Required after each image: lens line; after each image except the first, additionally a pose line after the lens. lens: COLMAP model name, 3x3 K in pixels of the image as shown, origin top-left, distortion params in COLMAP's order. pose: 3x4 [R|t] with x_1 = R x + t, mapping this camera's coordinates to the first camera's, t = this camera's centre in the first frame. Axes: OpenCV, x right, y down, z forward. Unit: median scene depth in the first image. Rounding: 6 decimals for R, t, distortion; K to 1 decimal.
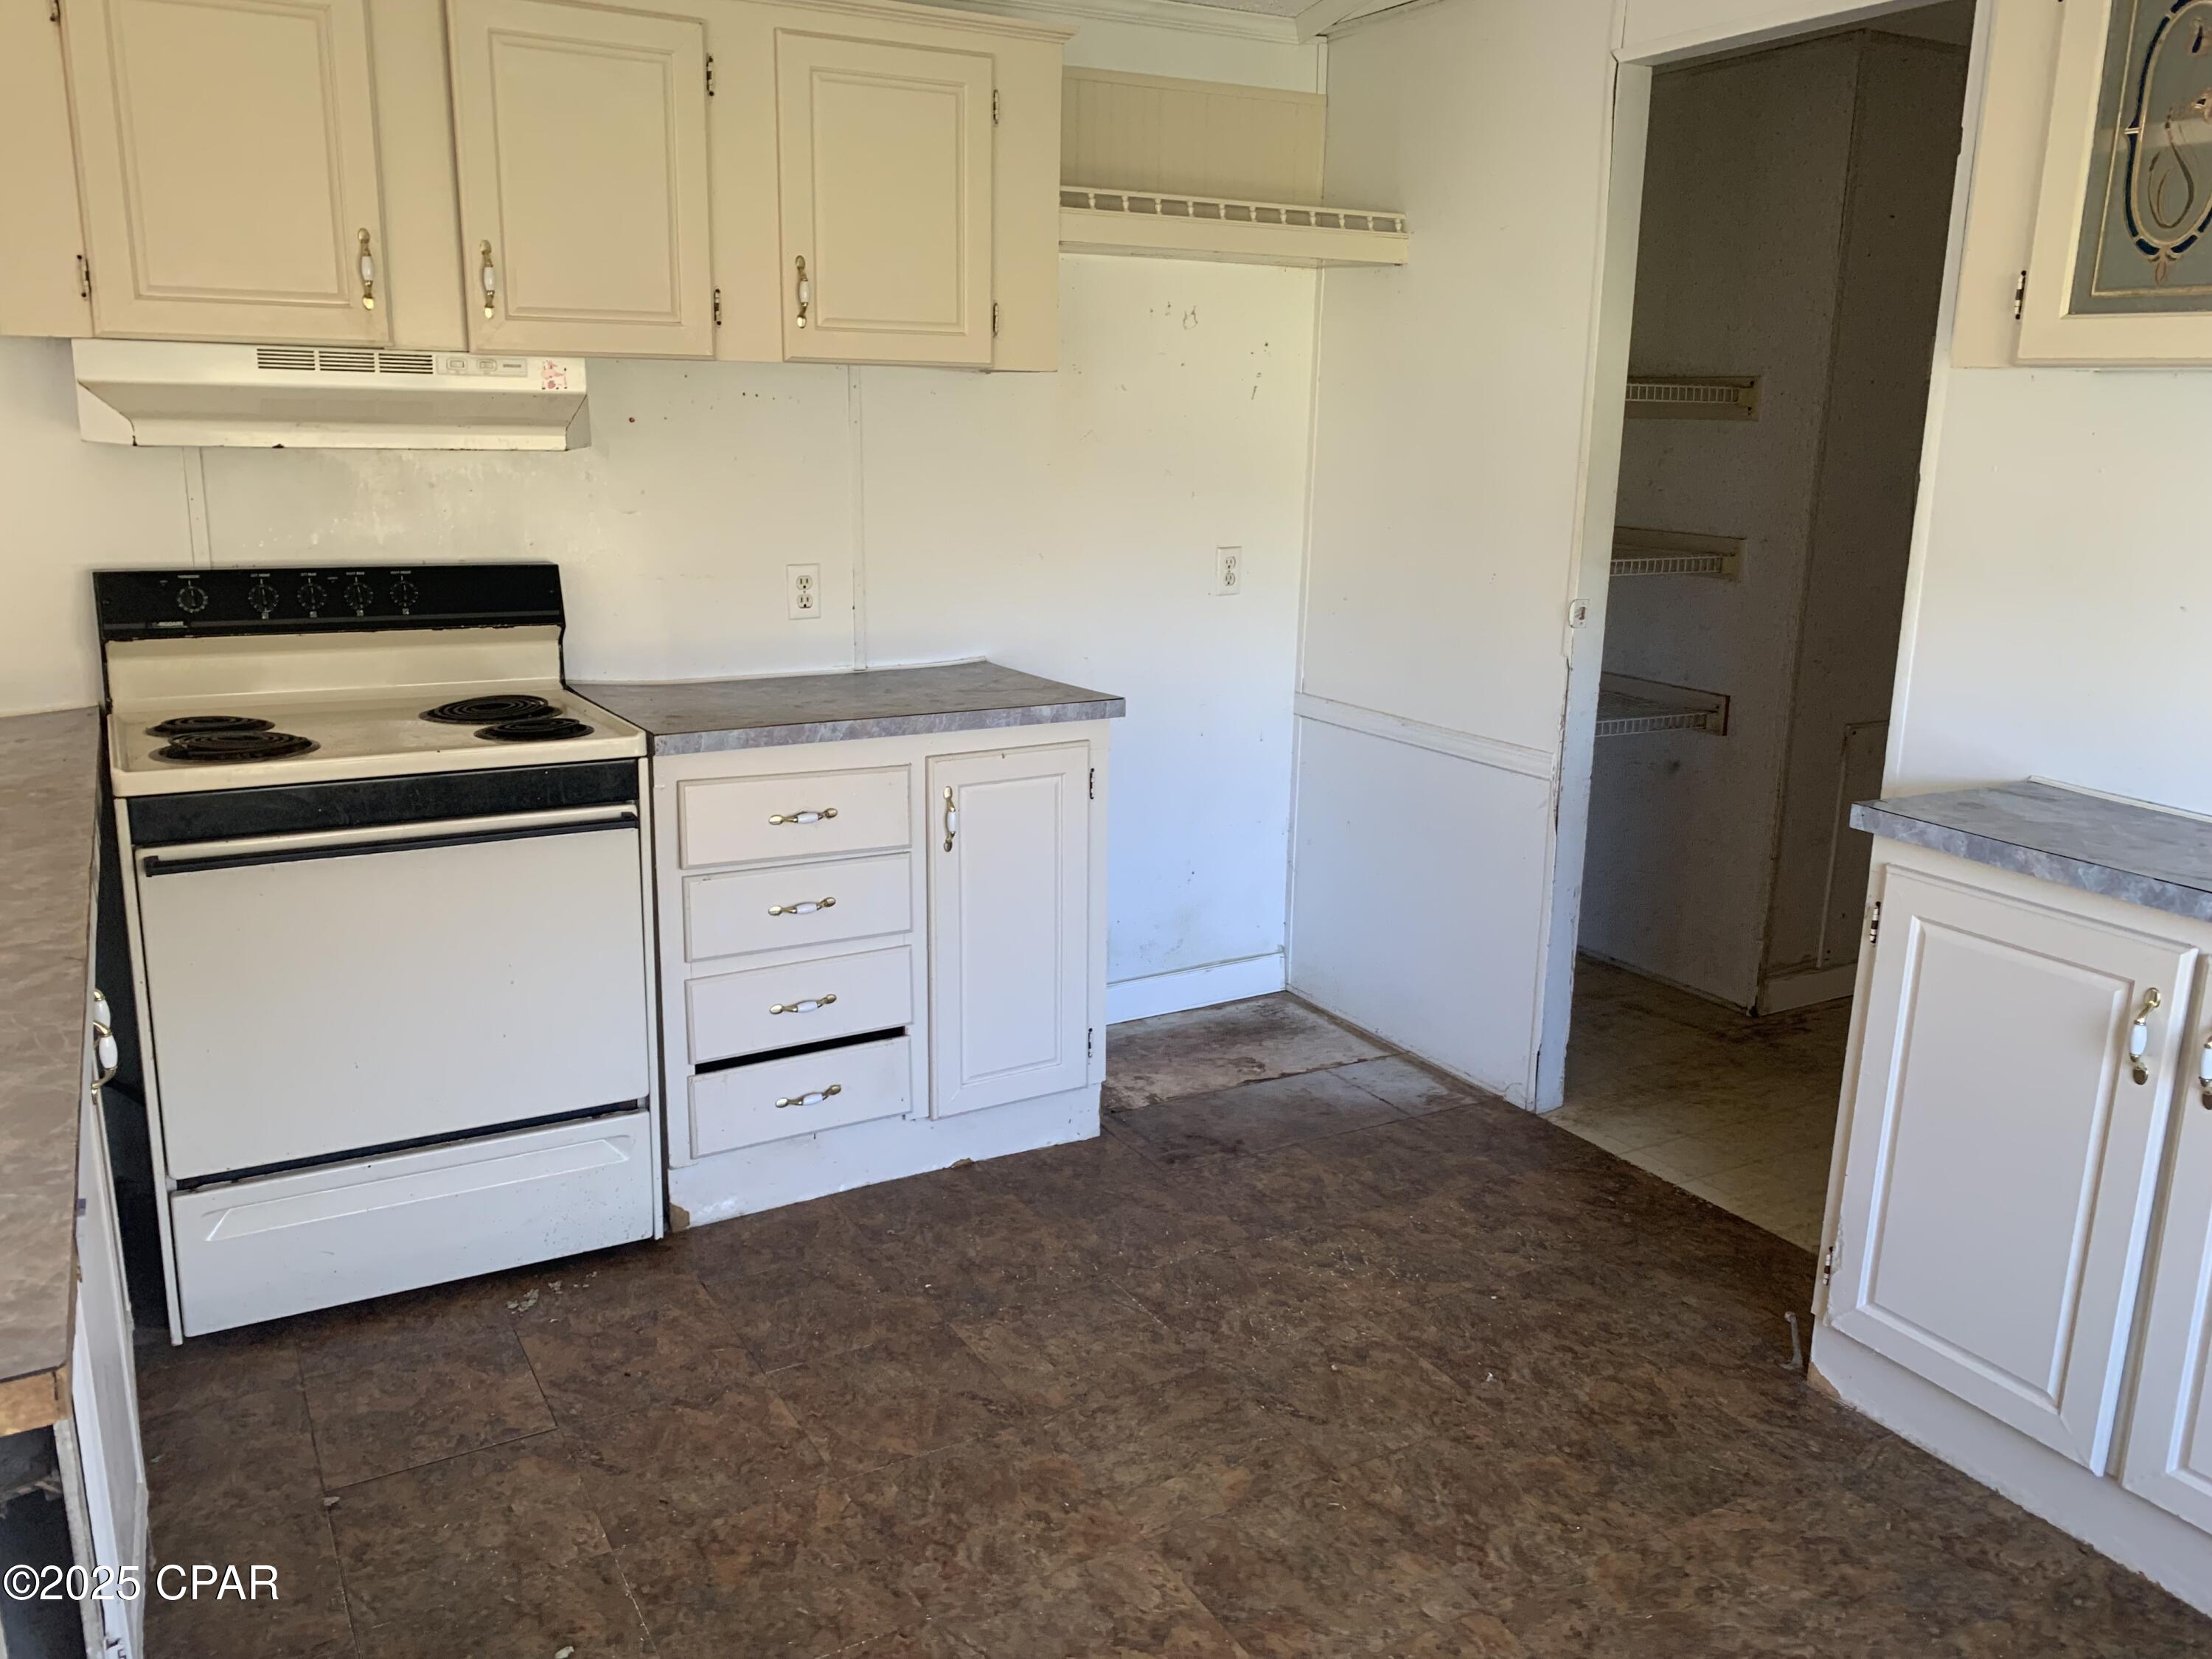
lens RADIAL K [[1696.8, 0, 1104.7], [0, 1696.8, 802.1], [0, 0, 1]] dist [0.003812, -0.004516]
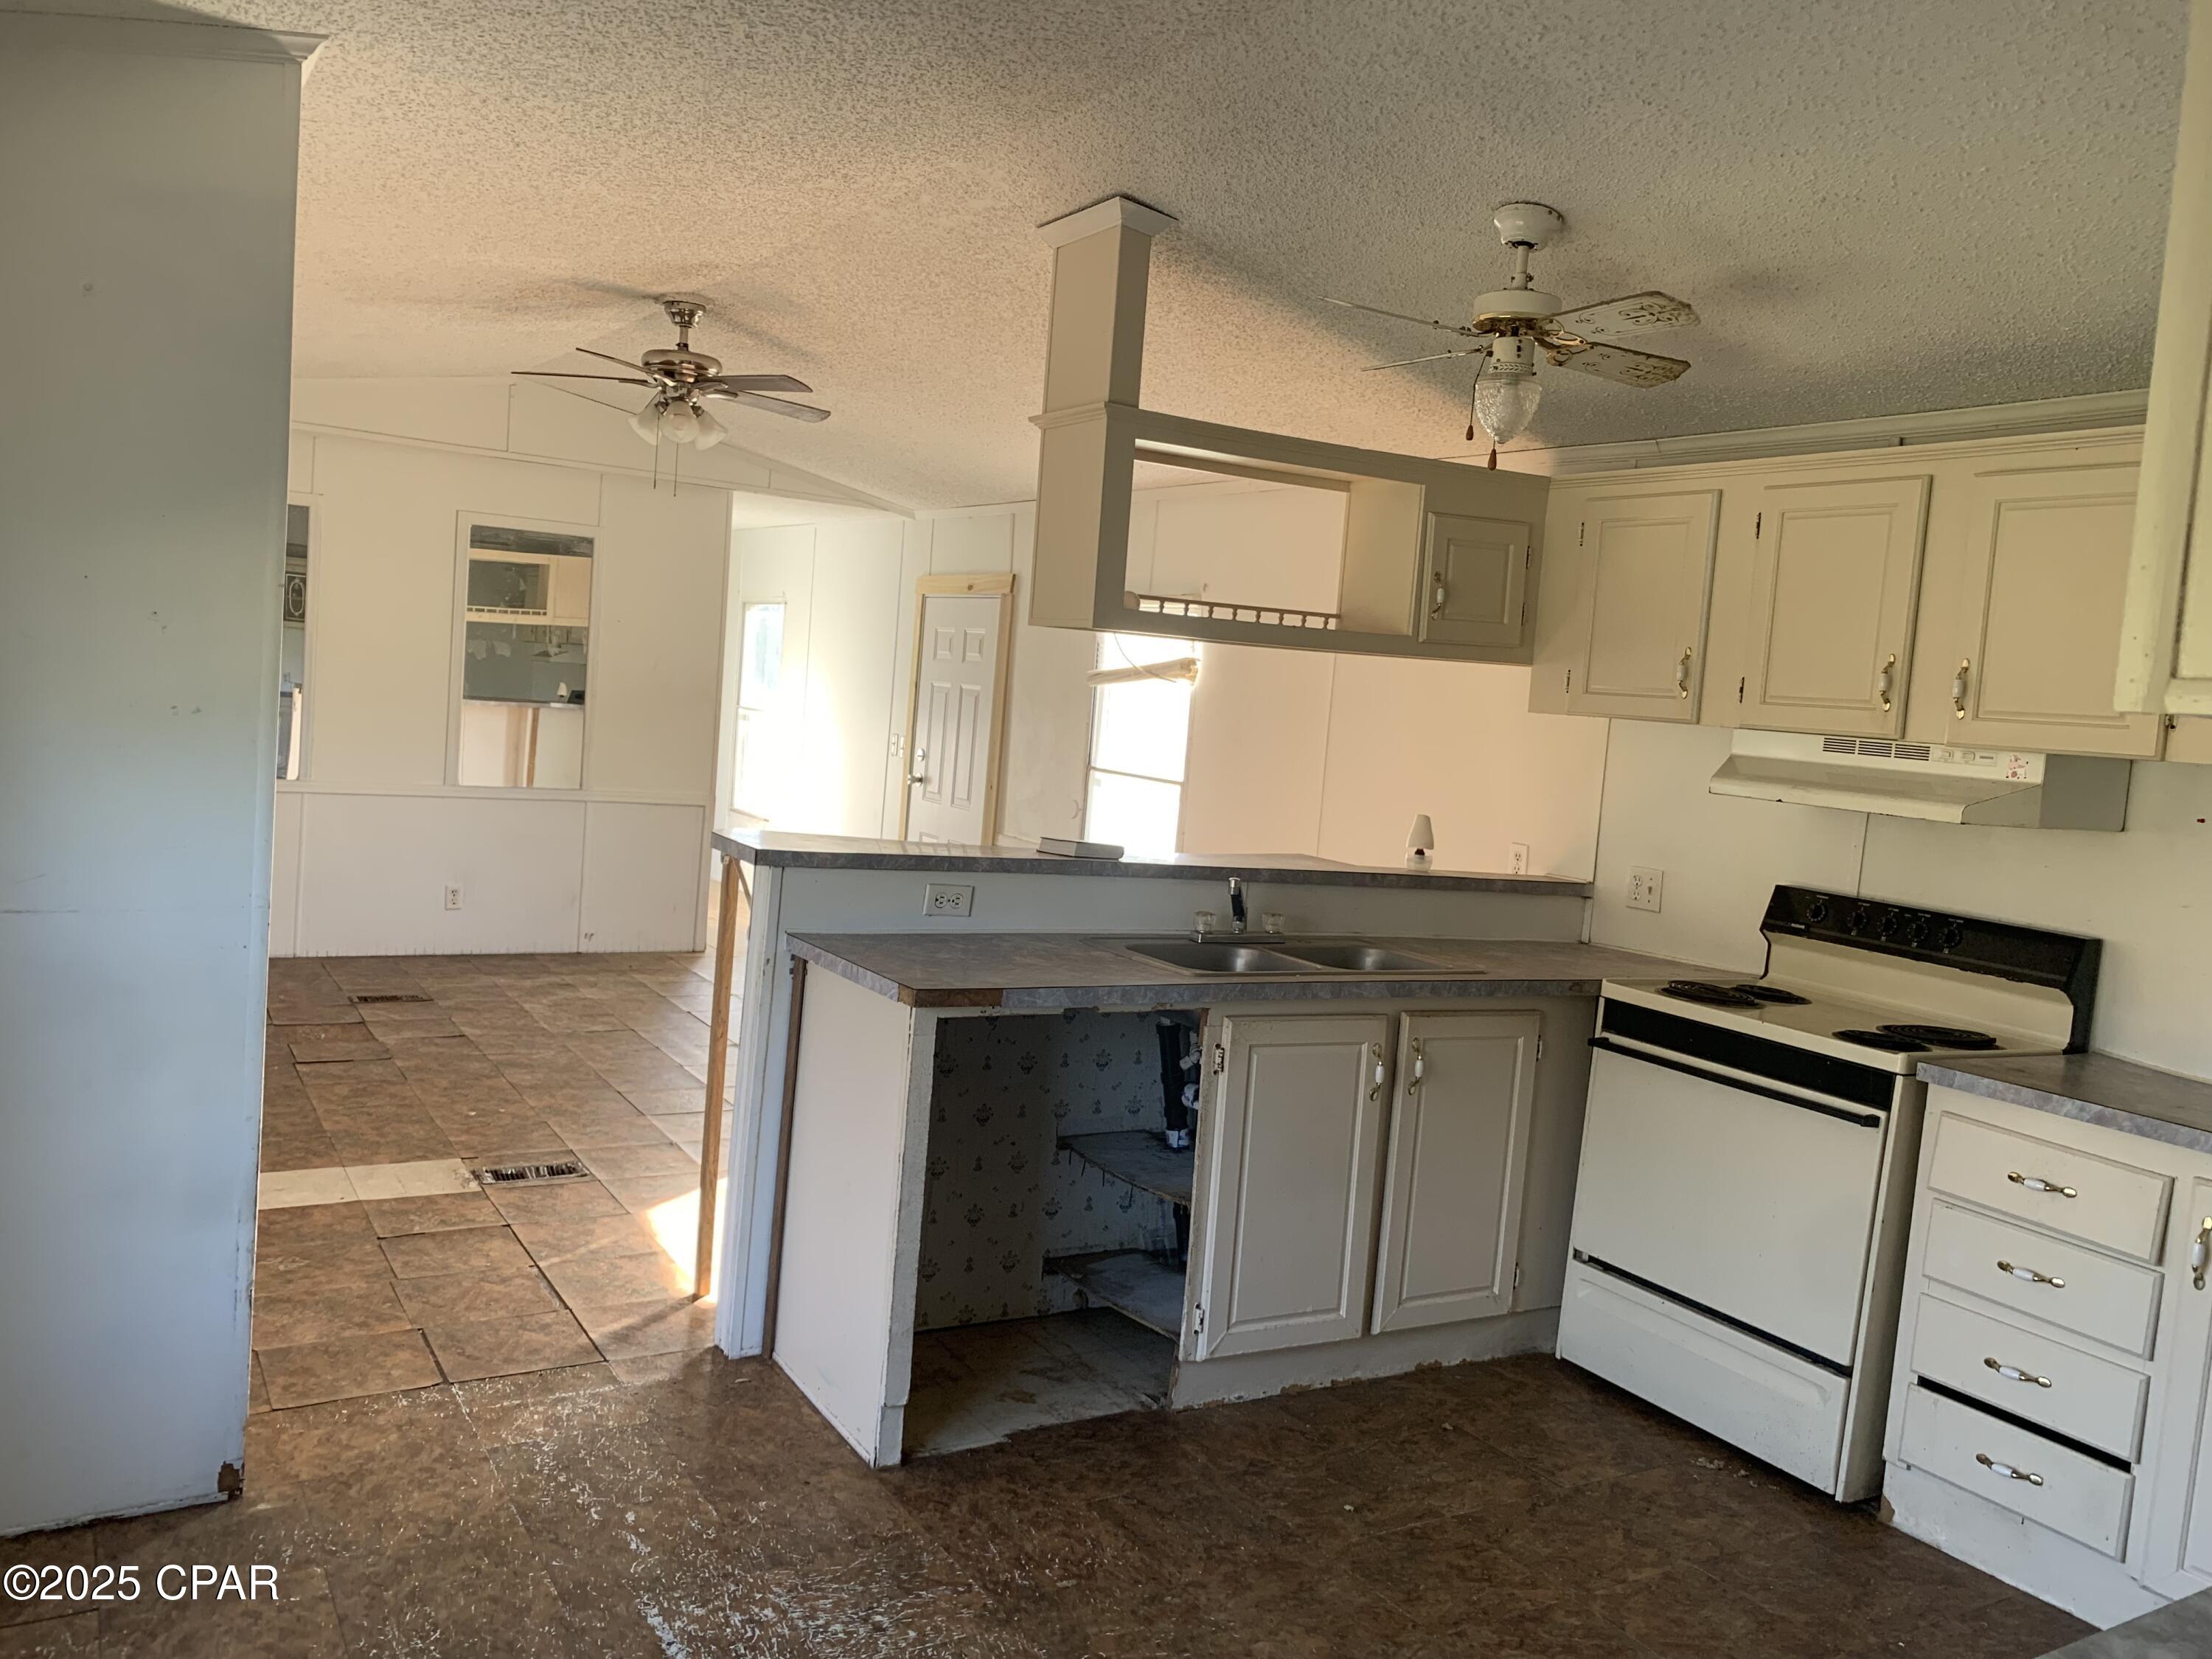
lens RADIAL K [[1703.8, 0, 1132.0], [0, 1703.8, 832.5], [0, 0, 1]] dist [0.006810, -0.002017]
pose [[0.043651, 0.062966, -0.997061, 0.864366], [-0.312458, 0.948805, 0.046239, -0.073416], [0.948928, 0.309521, 0.061091, 0.371215]]
